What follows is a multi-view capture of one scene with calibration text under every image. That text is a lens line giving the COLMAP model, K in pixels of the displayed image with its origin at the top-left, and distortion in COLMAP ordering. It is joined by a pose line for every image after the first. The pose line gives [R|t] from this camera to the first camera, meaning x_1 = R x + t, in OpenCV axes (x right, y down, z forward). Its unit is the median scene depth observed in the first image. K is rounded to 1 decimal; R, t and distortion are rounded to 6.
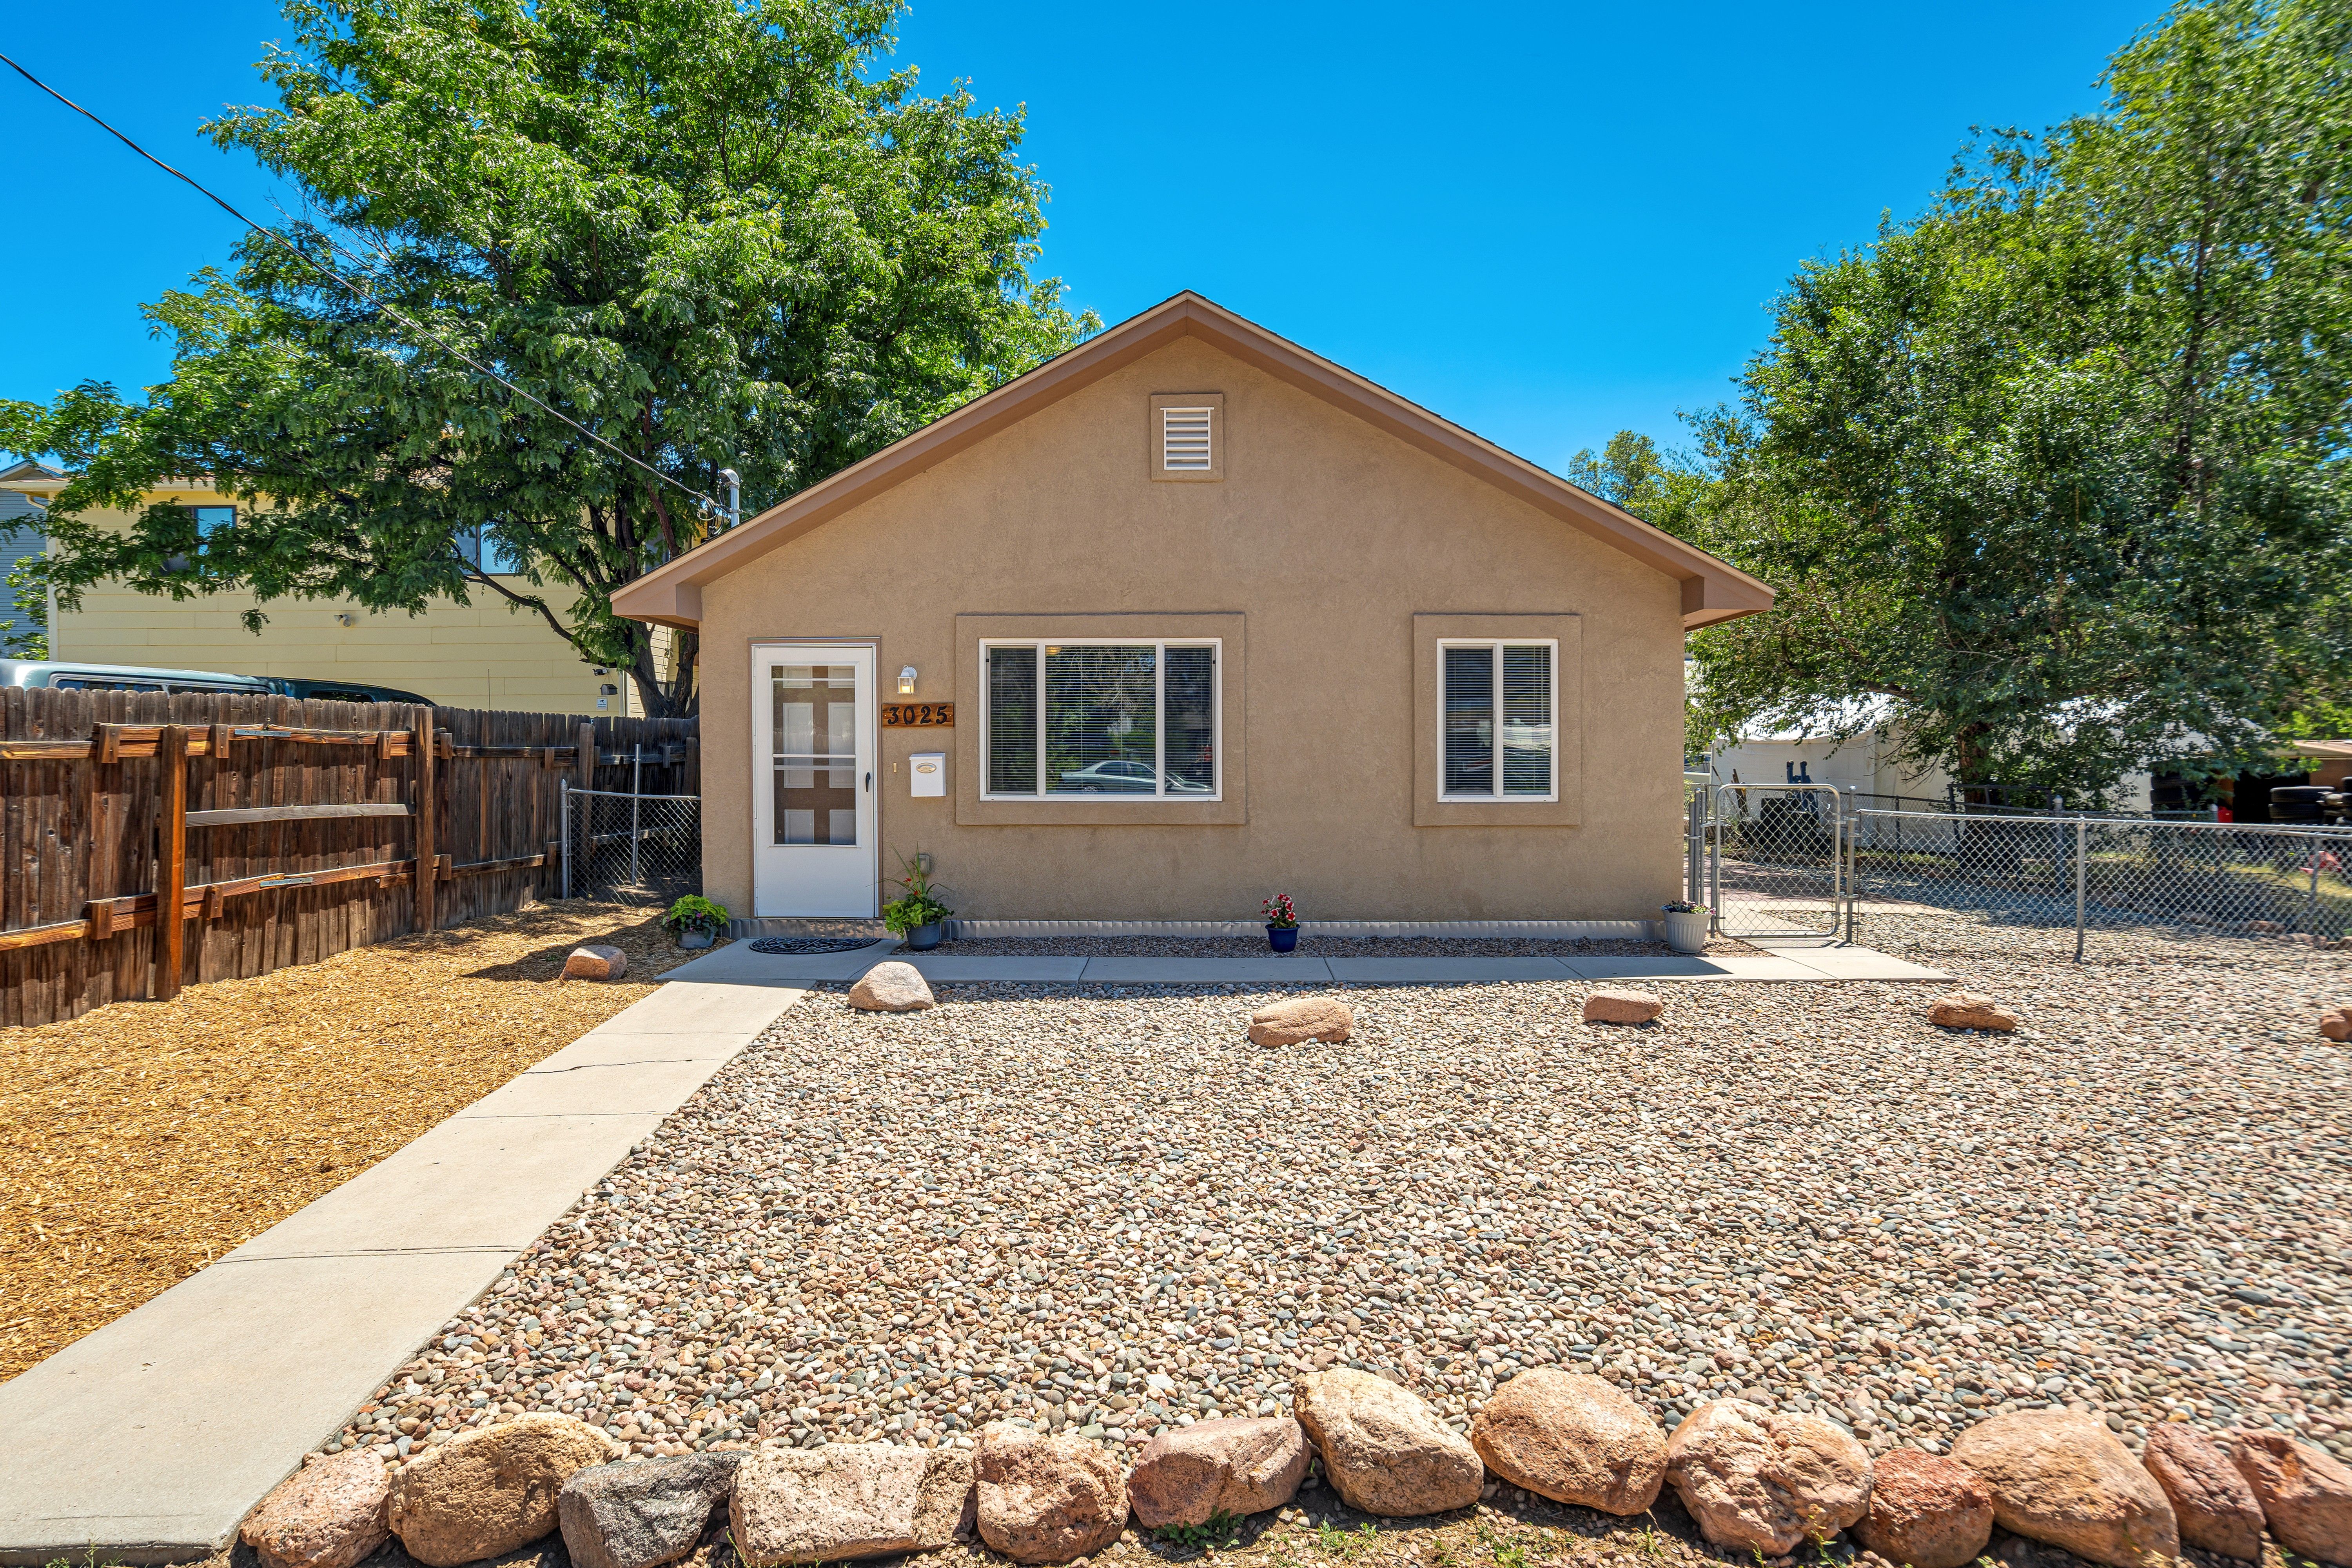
lens RADIAL K [[1217.9, 0, 1240.1], [0, 1217.9, 805.9], [0, 0, 1]] dist [-0.005011, 0.000425]
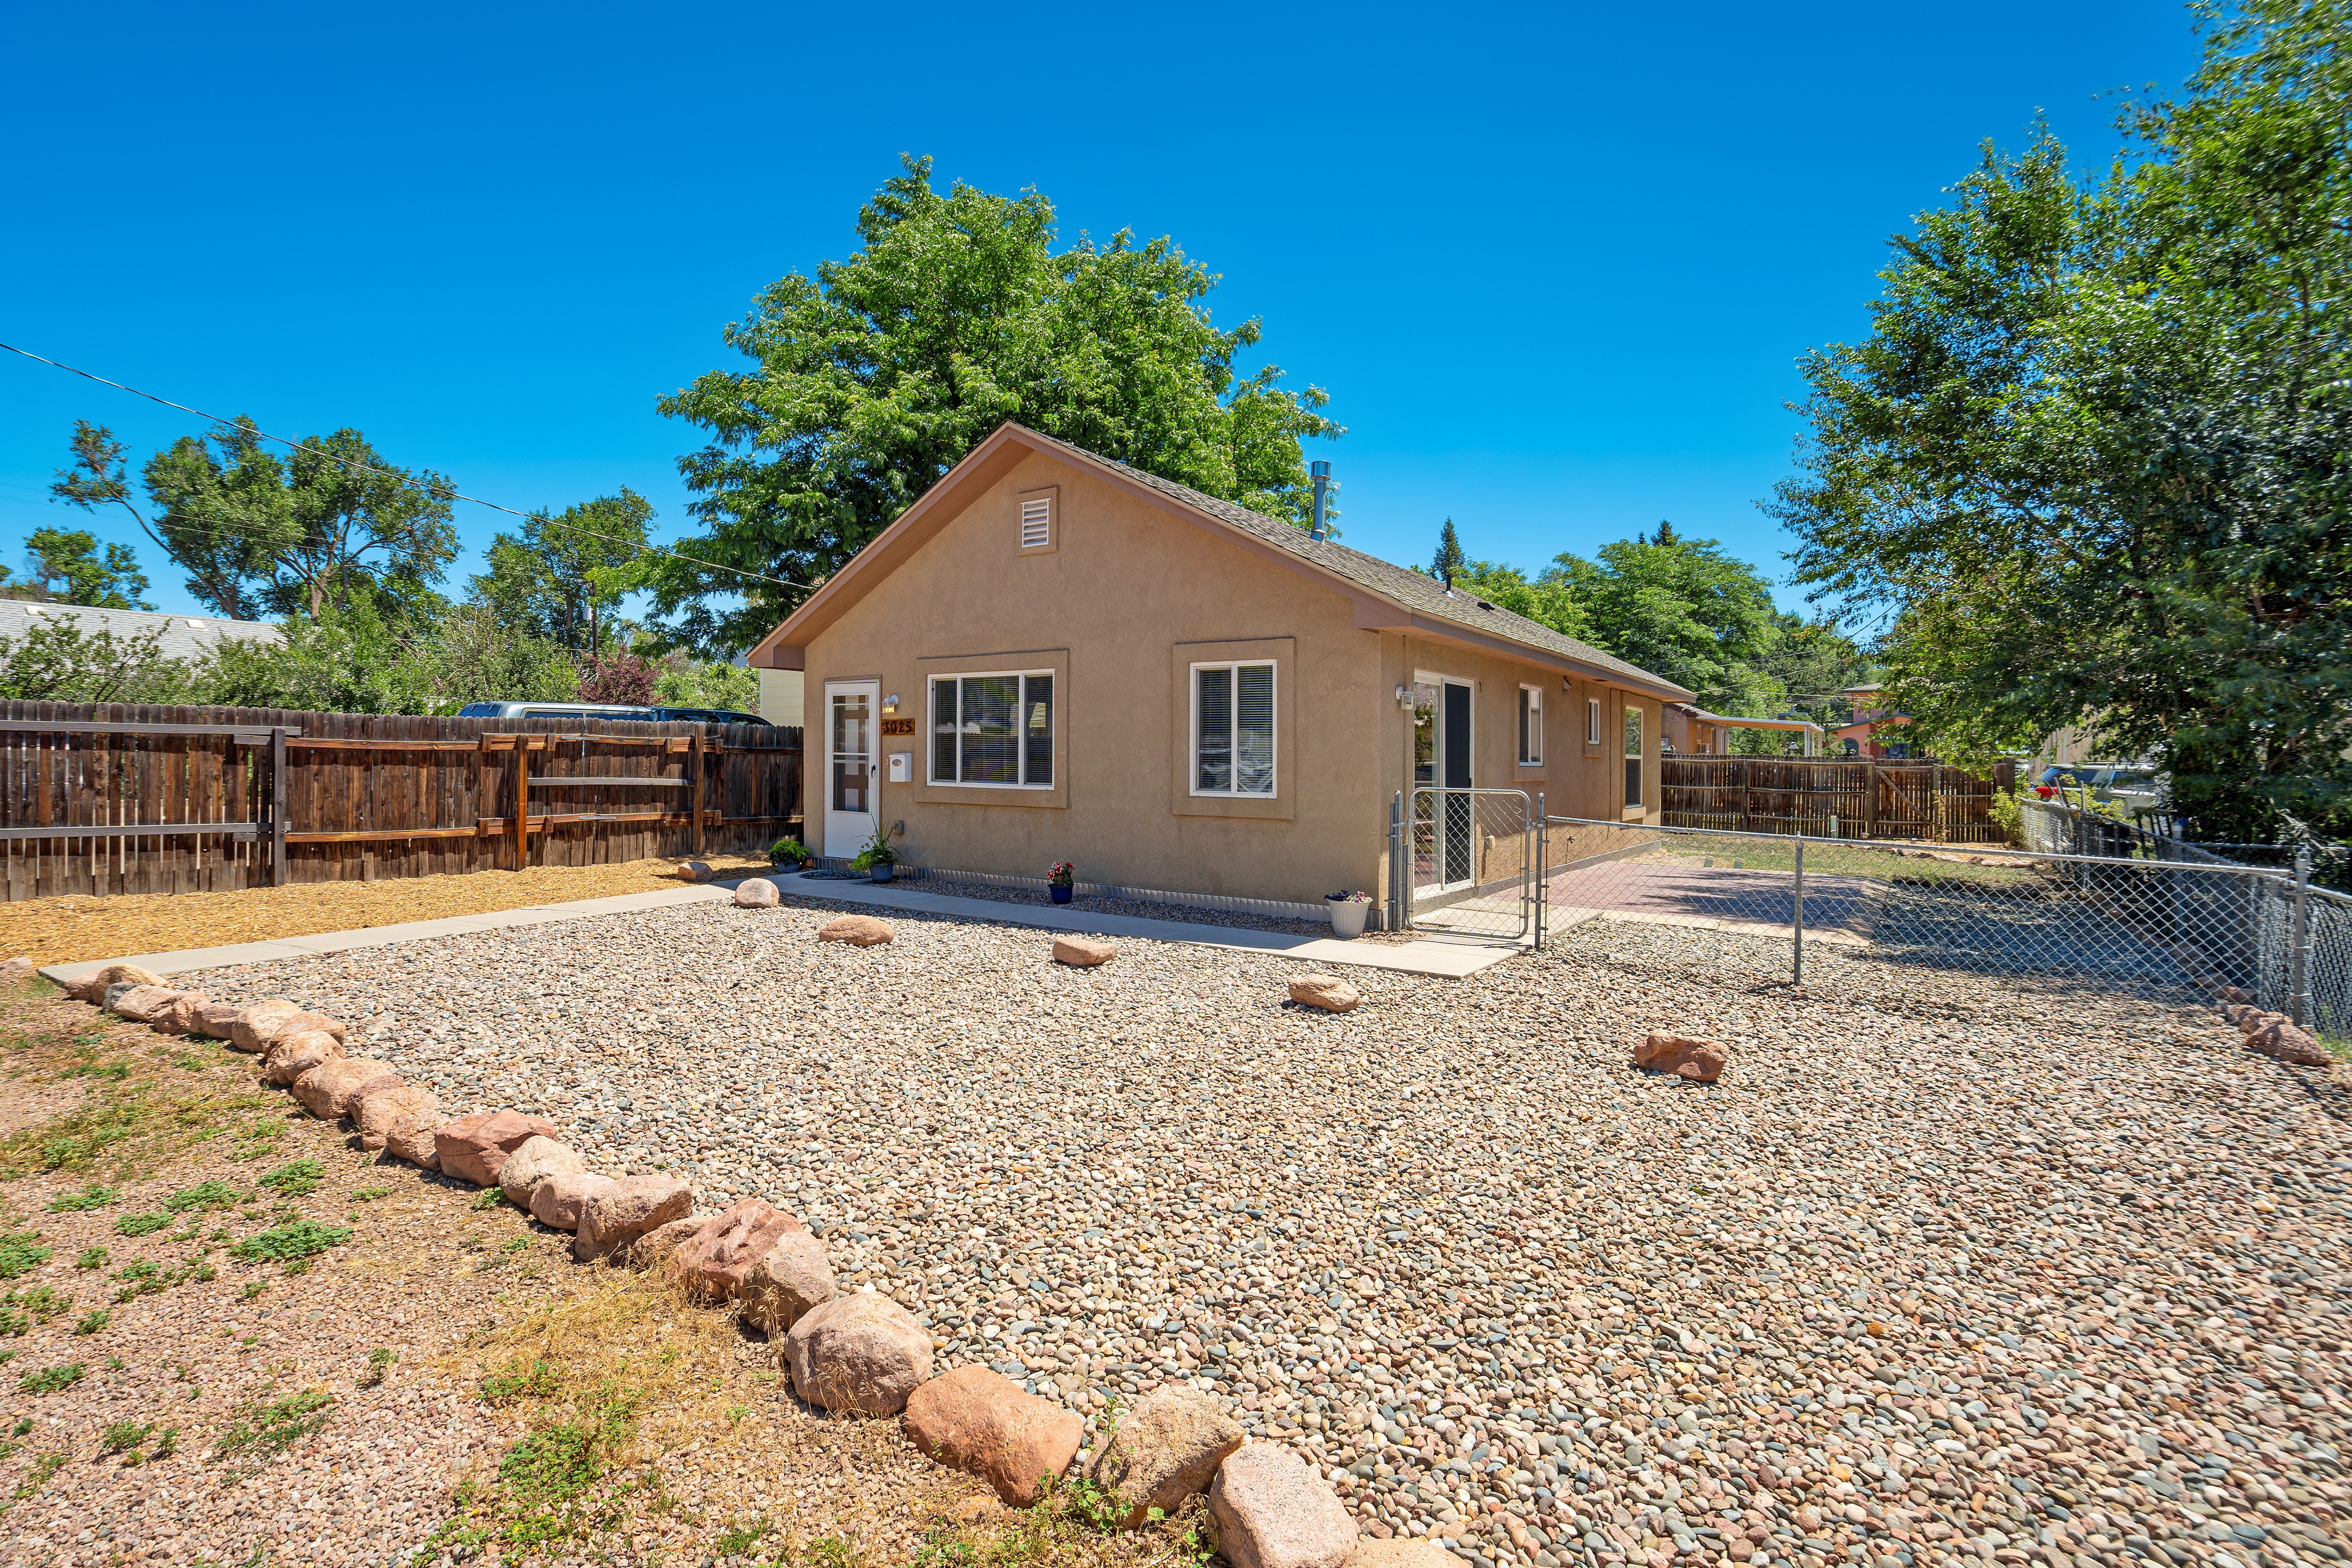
lens RADIAL K [[1139.1, 0, 1123.5], [0, 1139.1, 778.9], [0, 0, 1]] dist [-0.006184, -0.001108]
pose [[0.815550, 0.021532, -0.578287, 0.765414], [-0.037048, 0.999200, -0.015044, -0.000788], [0.577500, 0.033693, 0.815695, 0.029914]]
